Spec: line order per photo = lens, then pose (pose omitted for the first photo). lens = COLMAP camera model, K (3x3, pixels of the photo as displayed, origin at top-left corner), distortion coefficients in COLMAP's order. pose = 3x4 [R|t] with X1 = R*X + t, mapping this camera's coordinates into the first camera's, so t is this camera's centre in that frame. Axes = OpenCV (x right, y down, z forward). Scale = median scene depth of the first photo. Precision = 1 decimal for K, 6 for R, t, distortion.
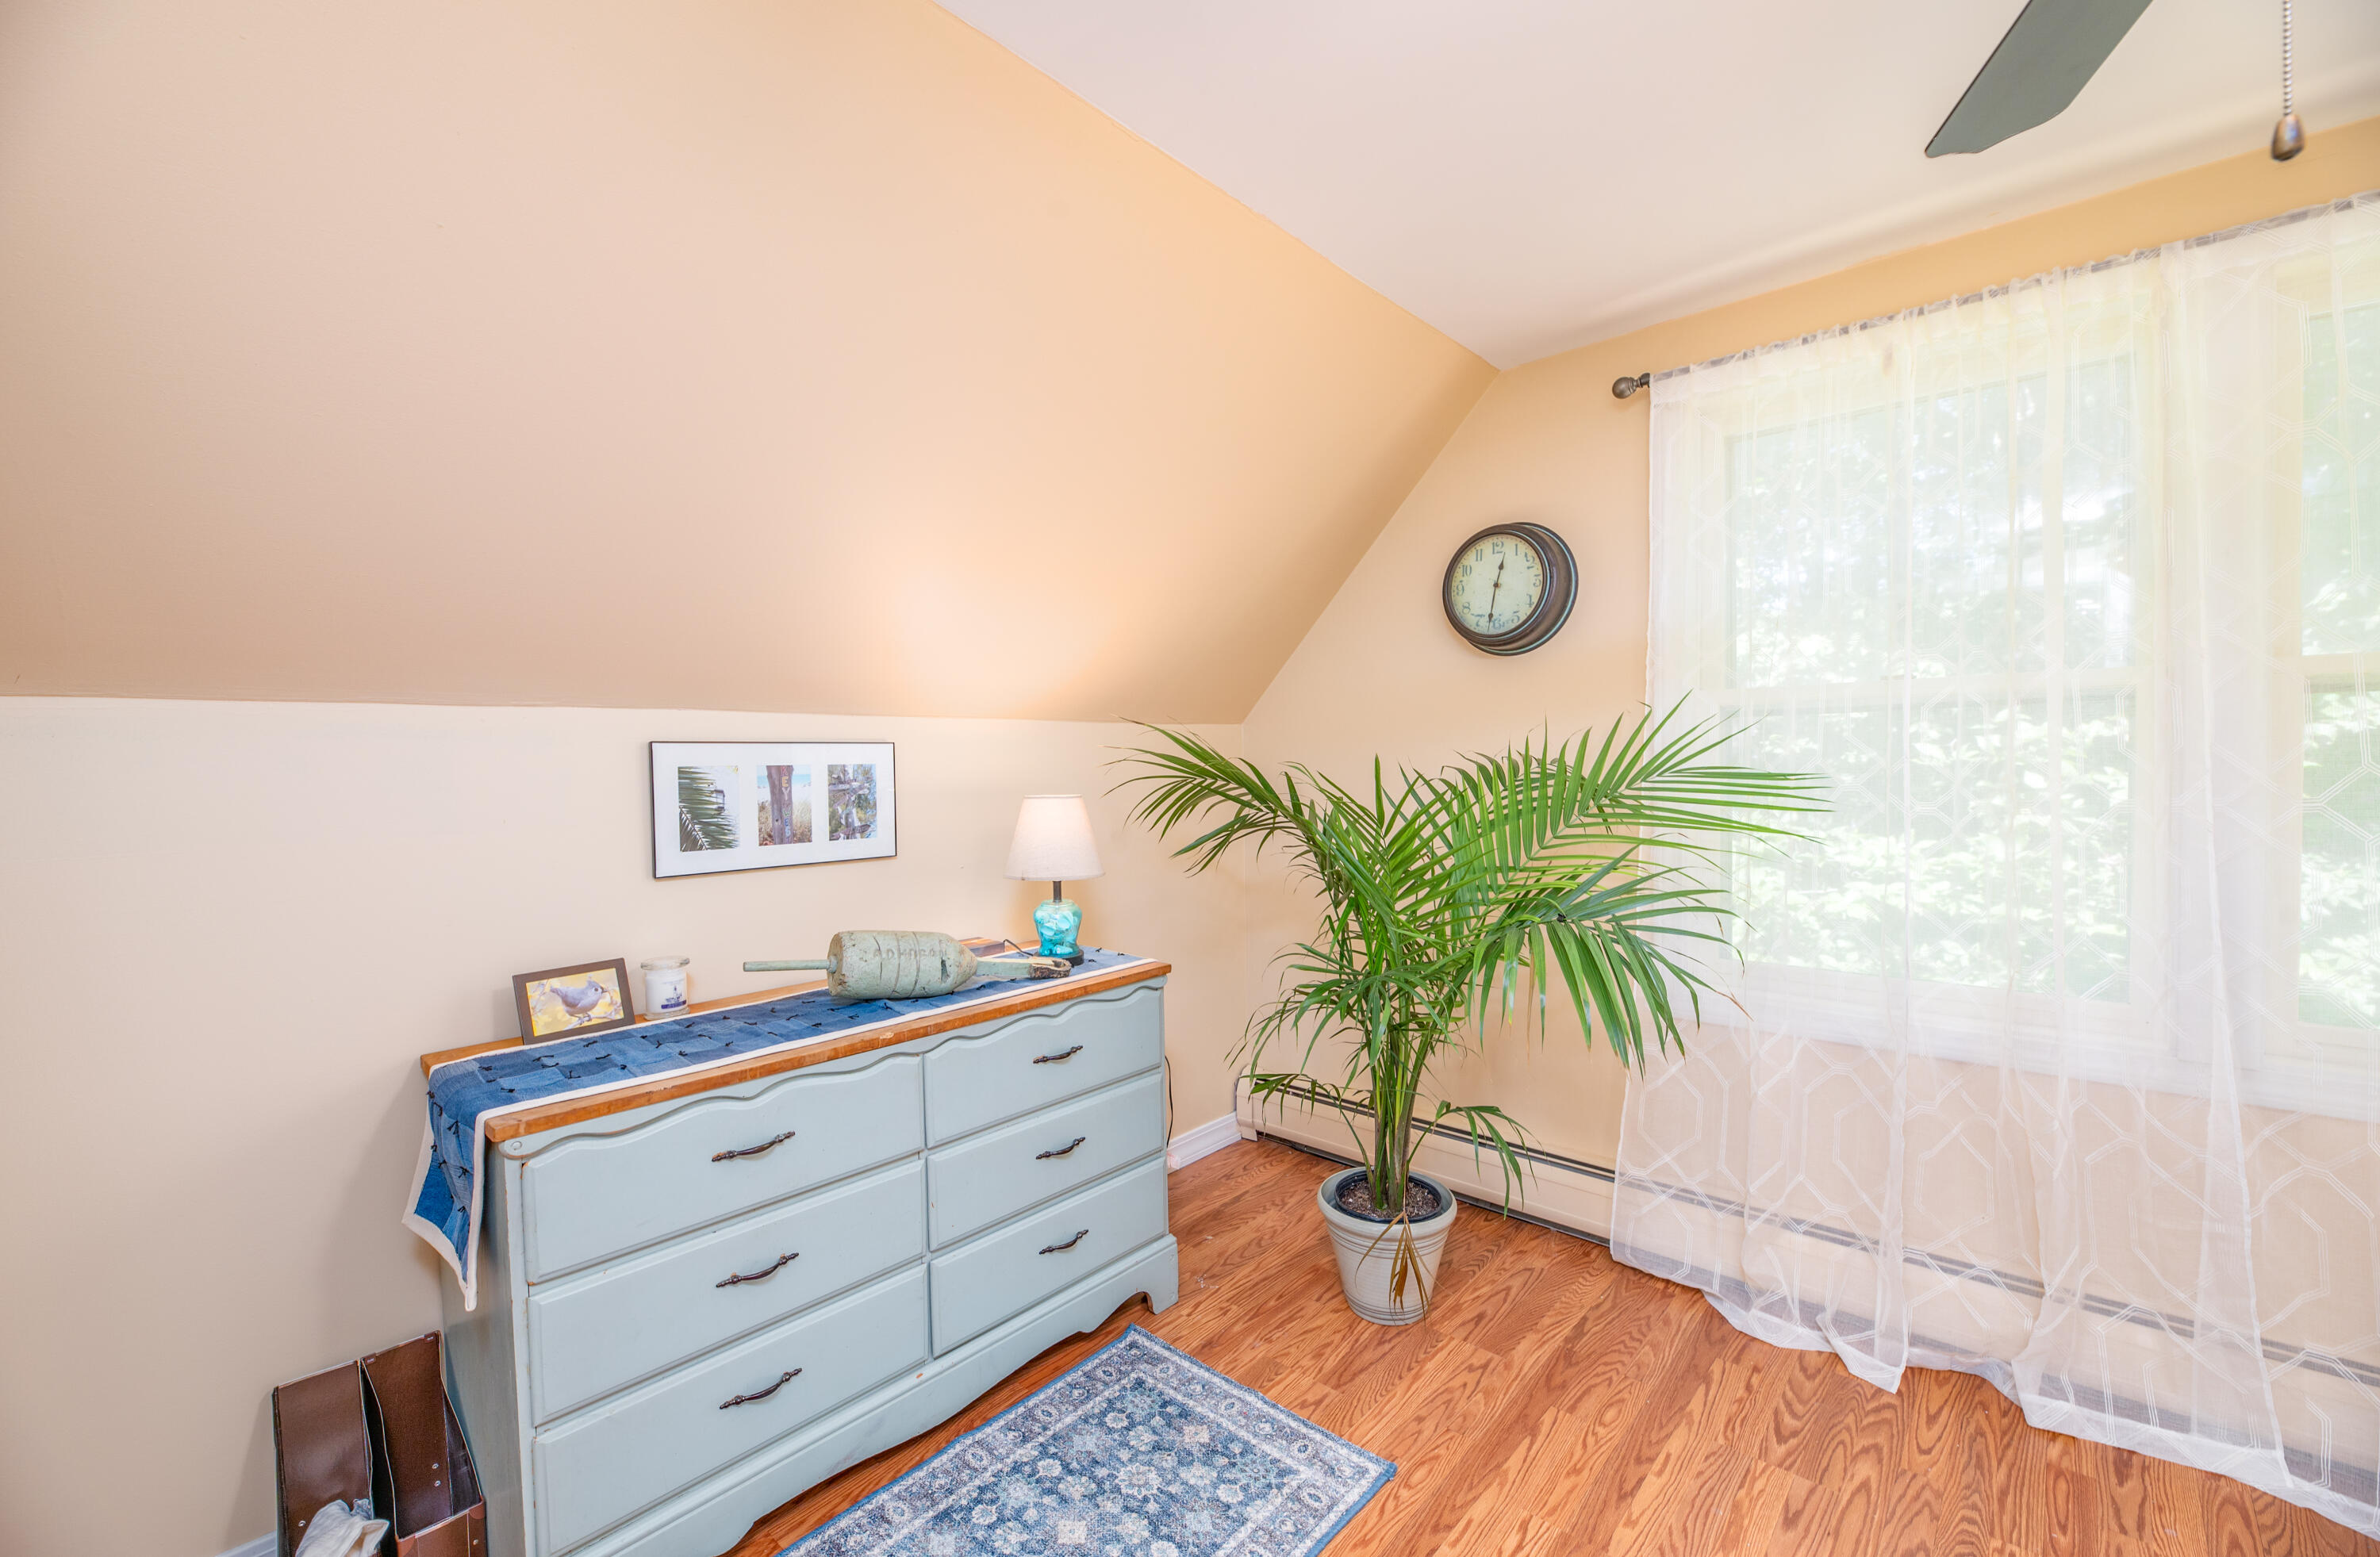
lens RADIAL K [[972.3, 0, 1190.1], [0, 972.3, 788.1], [0, 0, 1]] dist [0.000656, -0.003871]
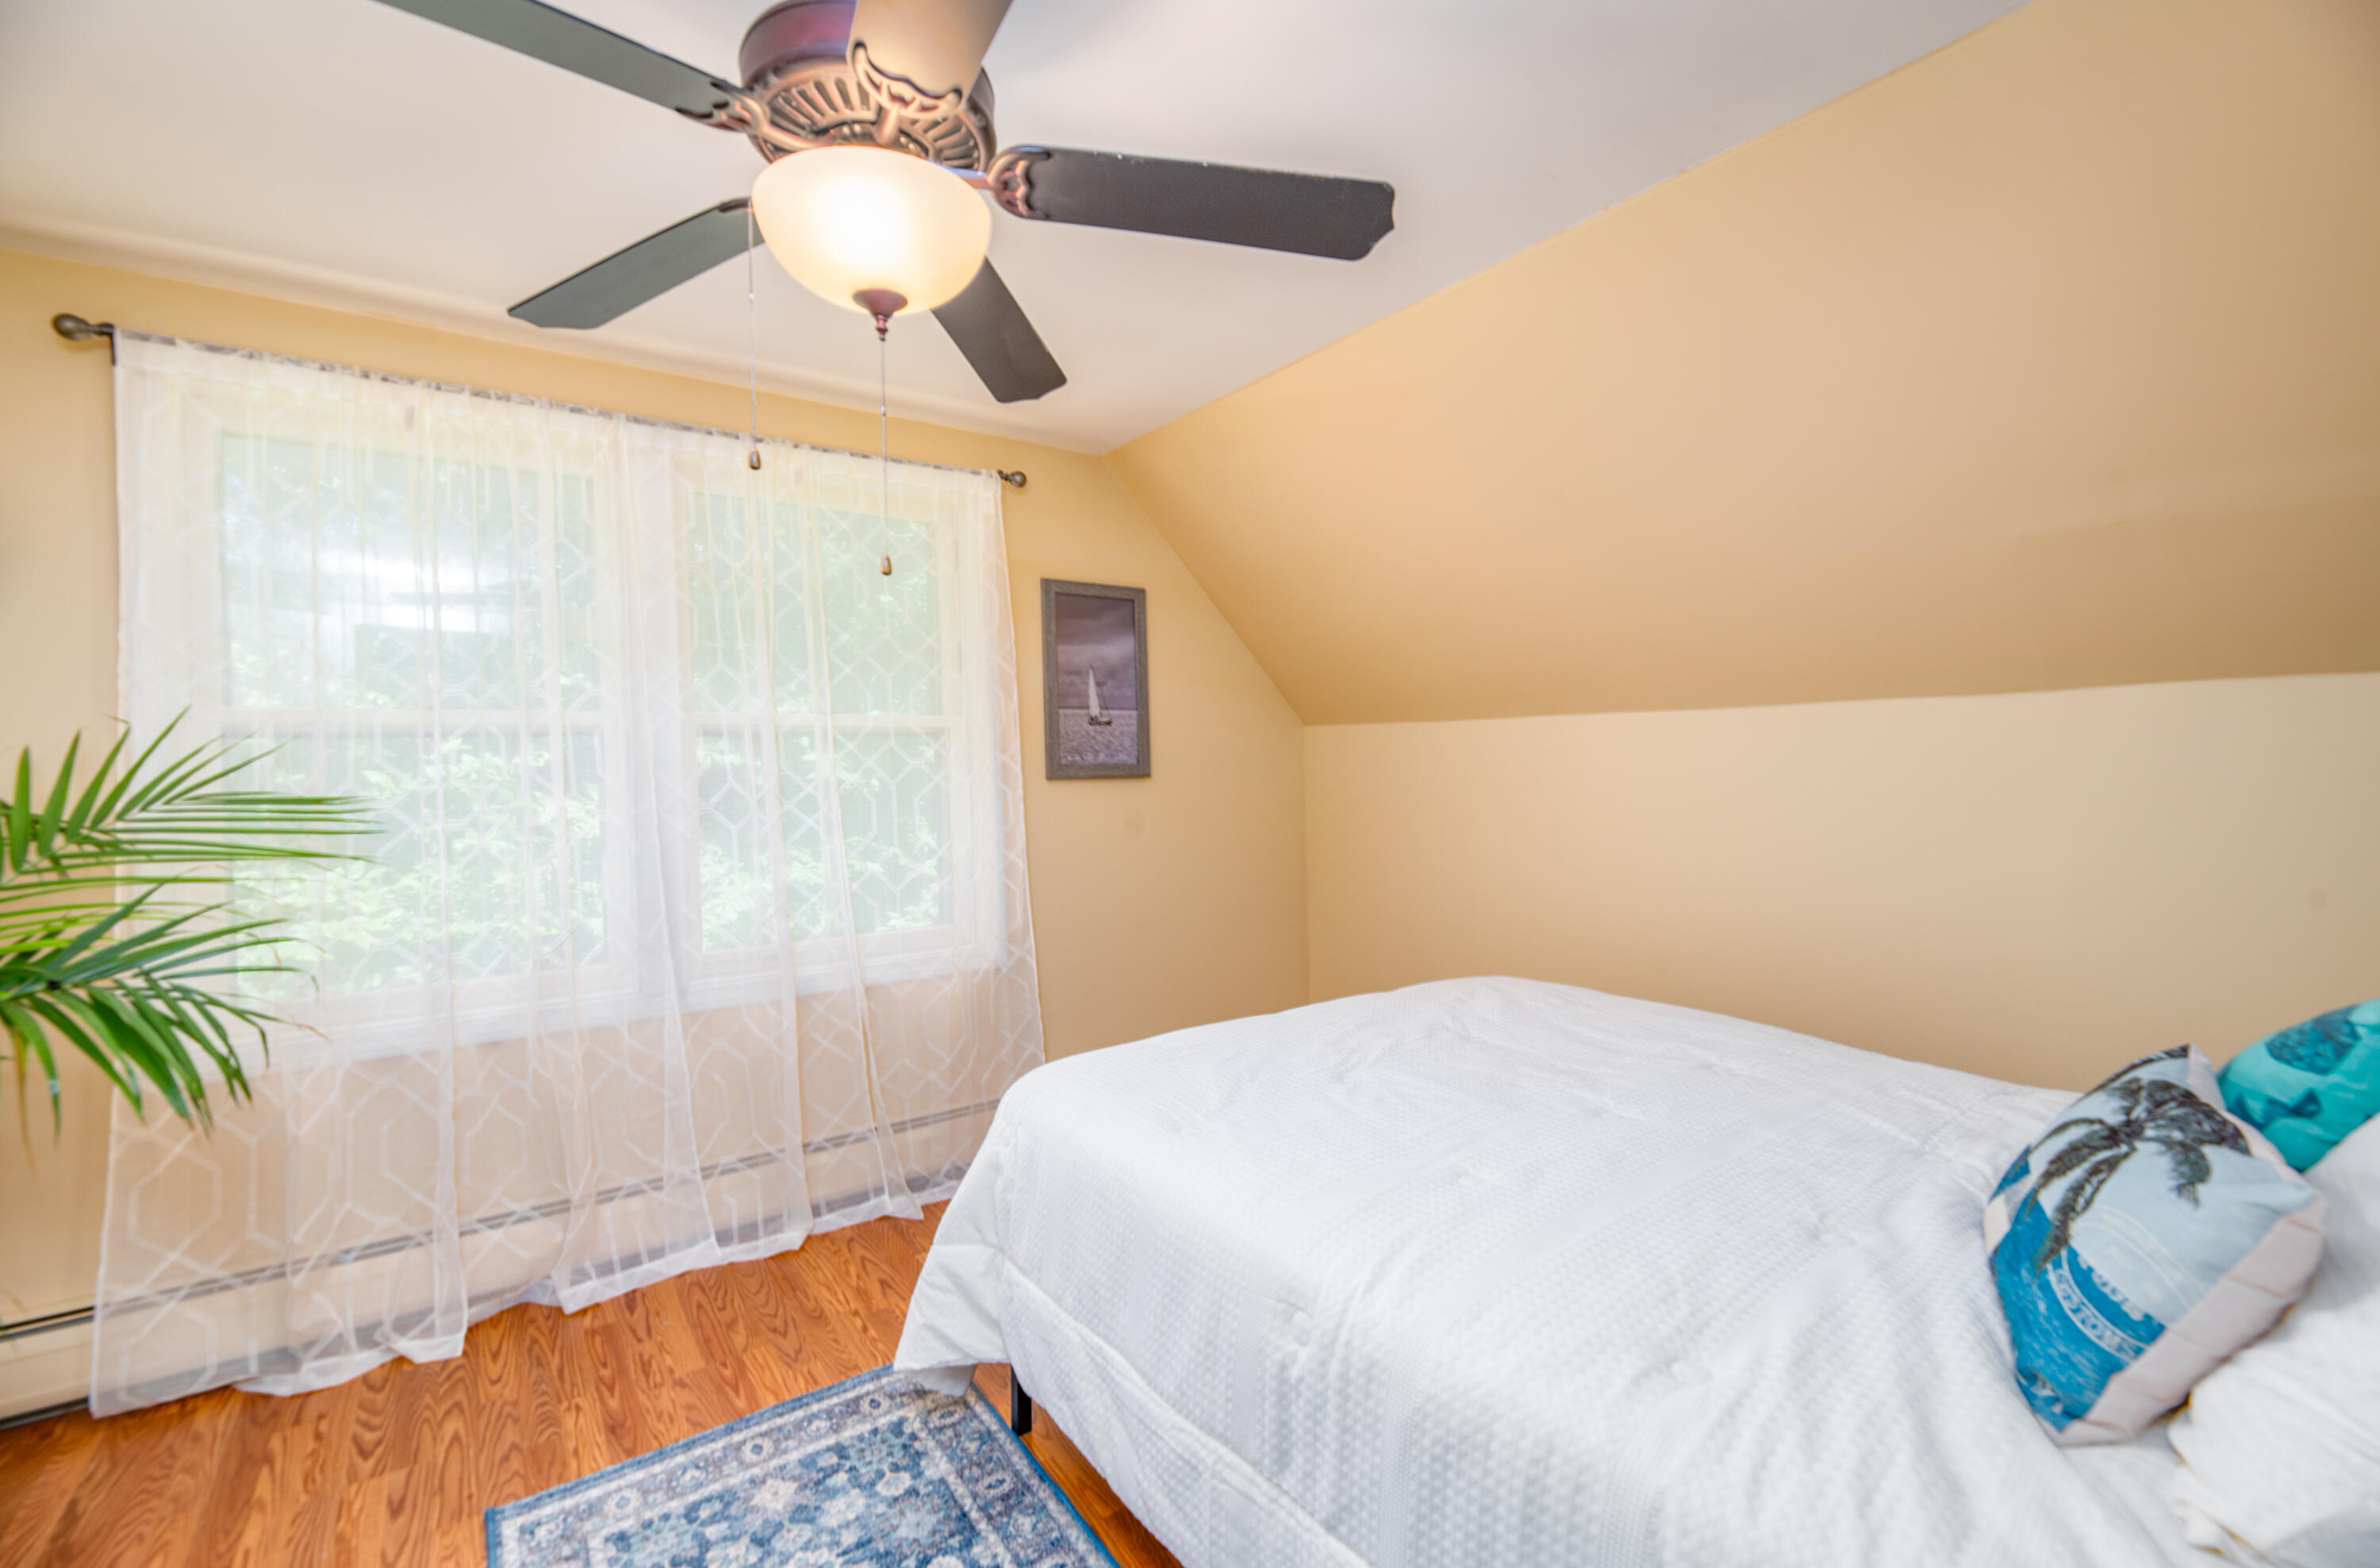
lens RADIAL K [[965.6, 0, 1187.8], [0, 965.6, 794.6], [0, 0, 1]] dist [-0.001214, -0.003385]
pose [[0.204836, -0.019015, 0.978612, -0.169279], [0.042267, 0.999050, 0.010565, 0.008184], [-0.977883, 0.039199, 0.205445, -0.063945]]
